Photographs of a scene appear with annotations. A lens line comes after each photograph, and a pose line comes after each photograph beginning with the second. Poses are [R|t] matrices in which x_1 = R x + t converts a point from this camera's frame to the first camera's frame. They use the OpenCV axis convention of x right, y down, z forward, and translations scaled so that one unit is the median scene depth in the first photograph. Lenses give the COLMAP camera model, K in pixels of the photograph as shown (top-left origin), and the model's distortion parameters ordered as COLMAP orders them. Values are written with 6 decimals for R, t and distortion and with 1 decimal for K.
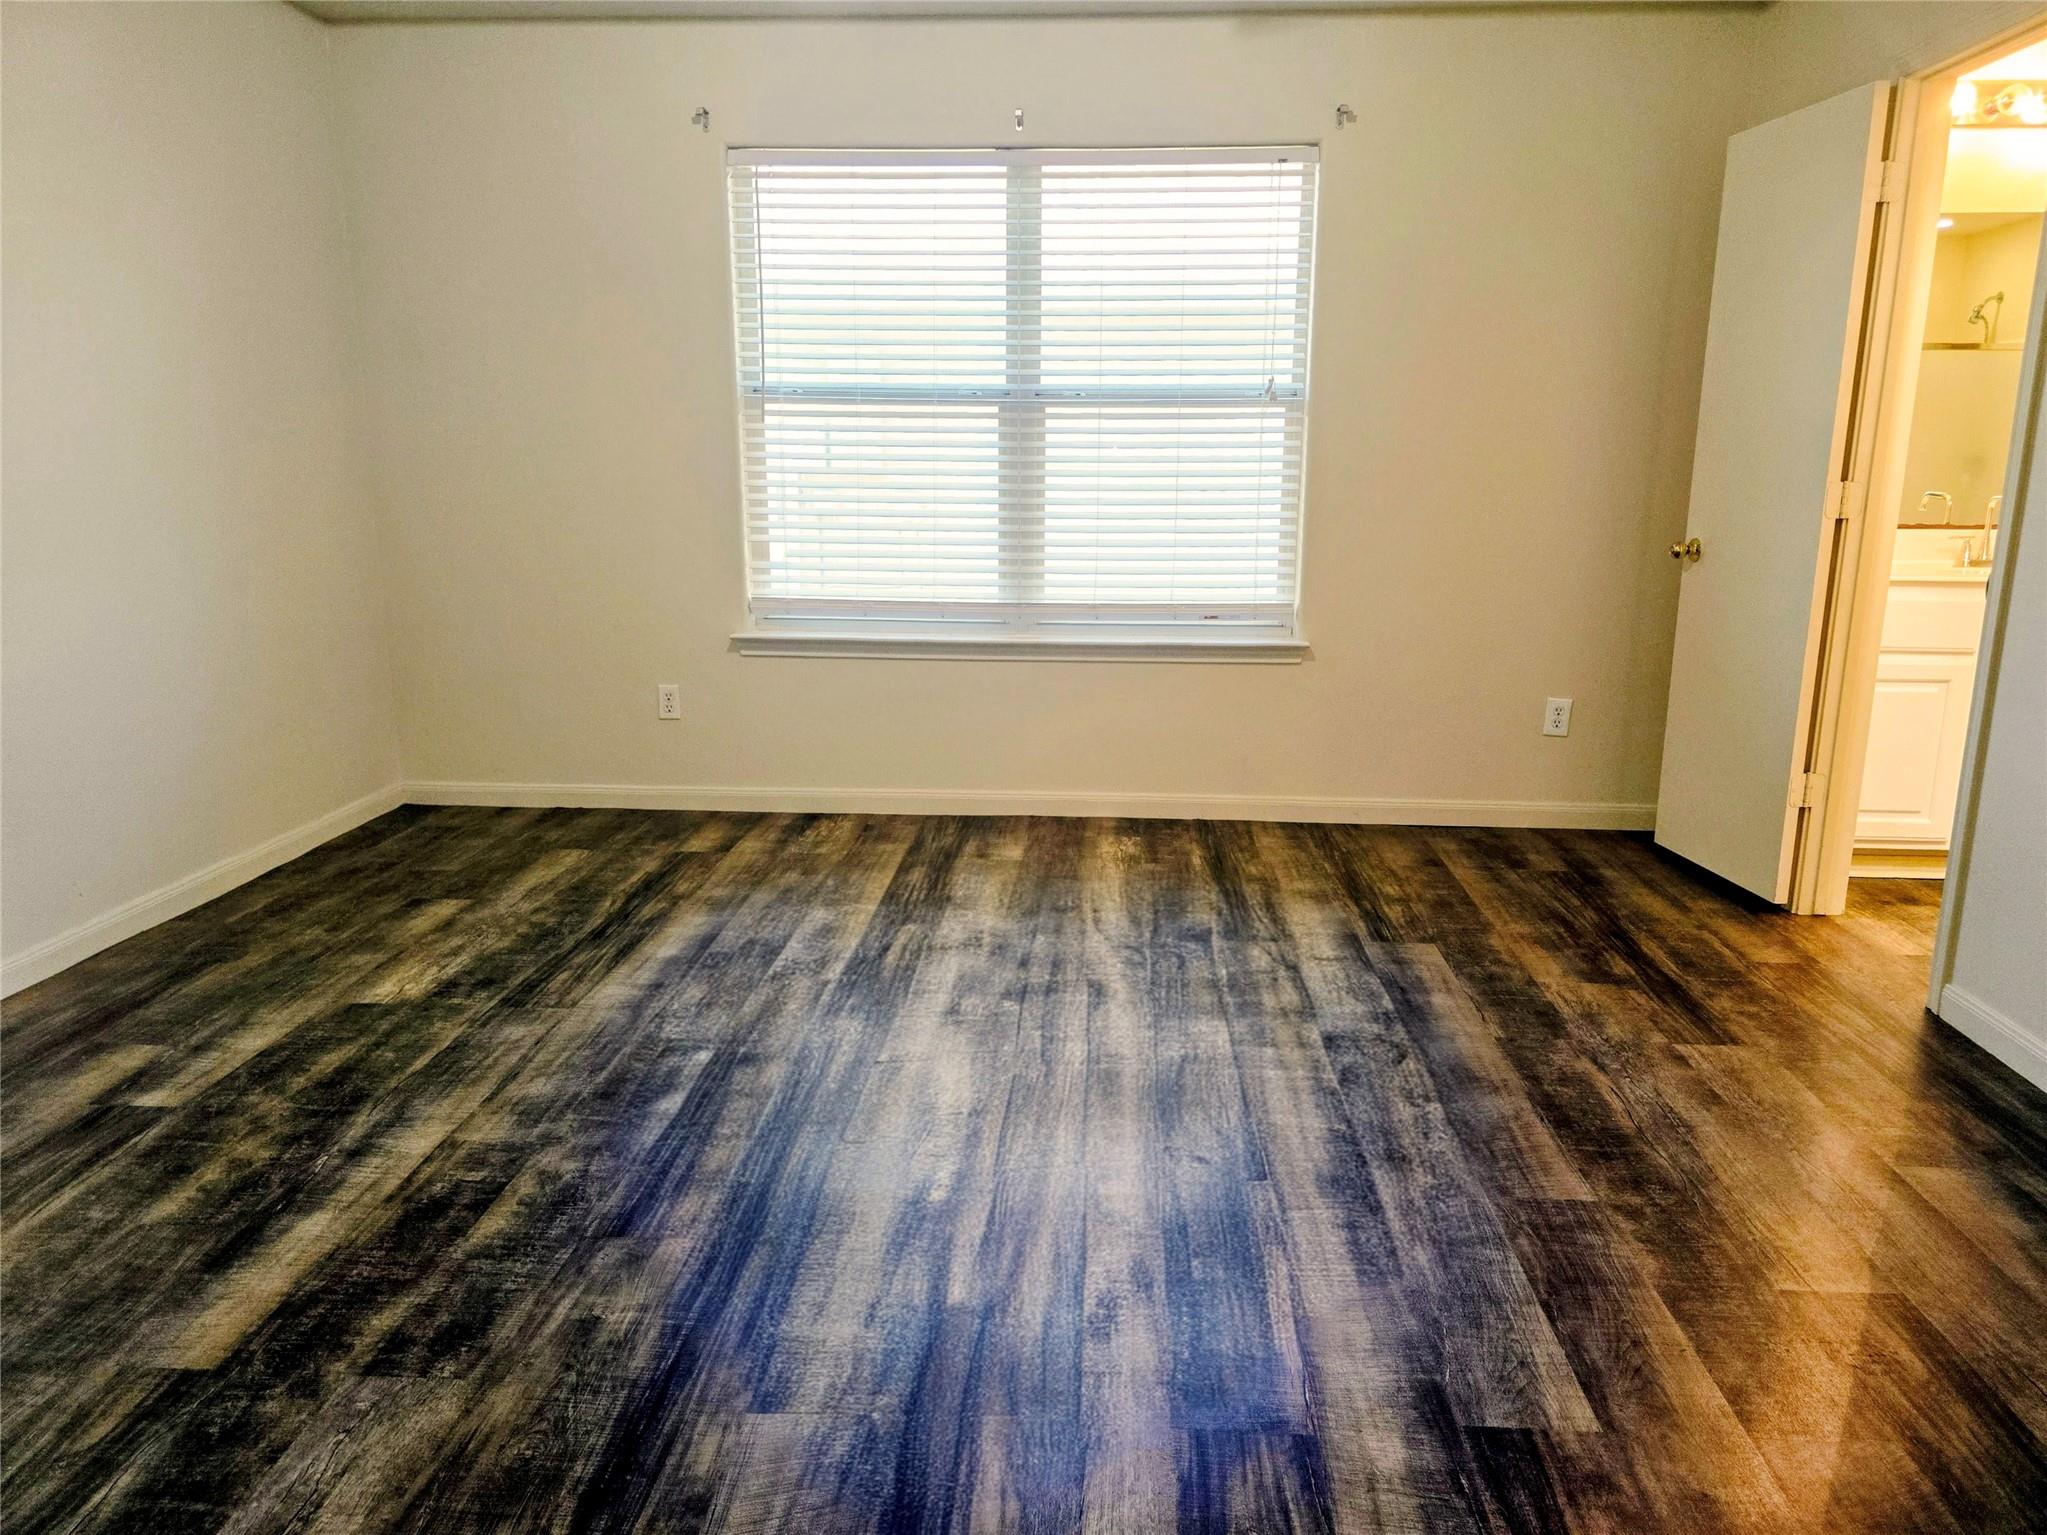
lens RADIAL K [[1368.8, 0, 1040.7], [0, 1368.8, 766.0], [0, 0, 1]] dist [0.046513, -0.042706]
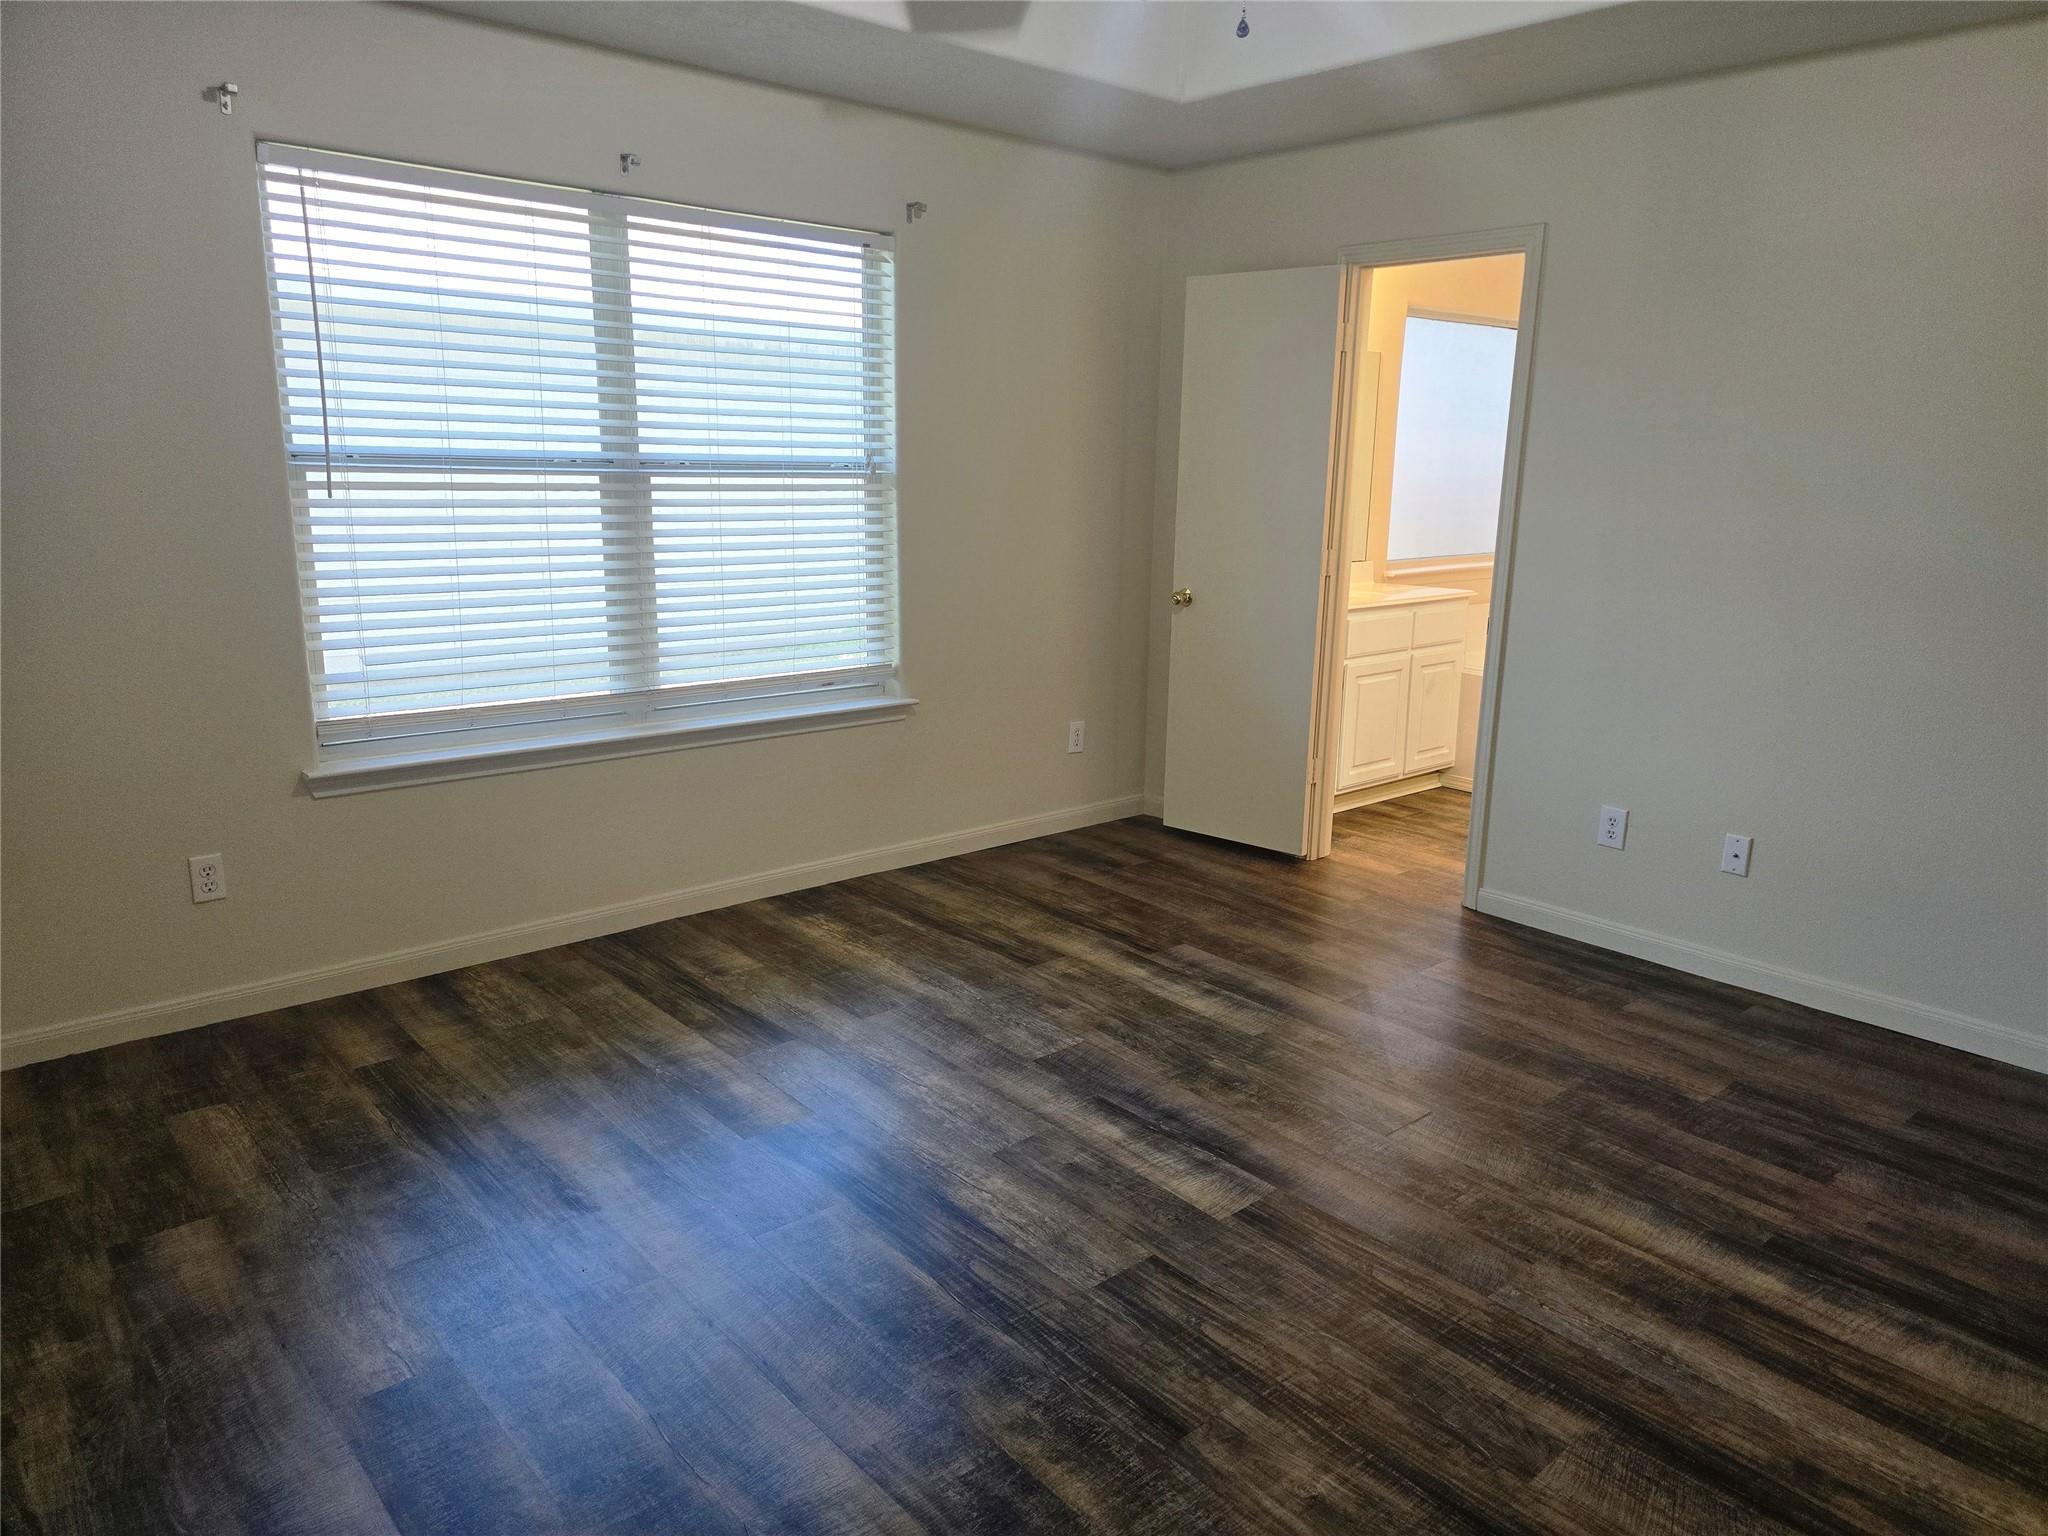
lens RADIAL K [[1359.8, 0, 1024.0], [0, 1359.8, 768.0], [0, 0, 1]] dist [0.089538, -0.097798]
pose [[0.711752, -0.150523, 0.686113, -0.563764], [0.141431, 0.987476, 0.069921, -0.116602], [-0.688045, 0.047271, 0.724127, 0.203908]]
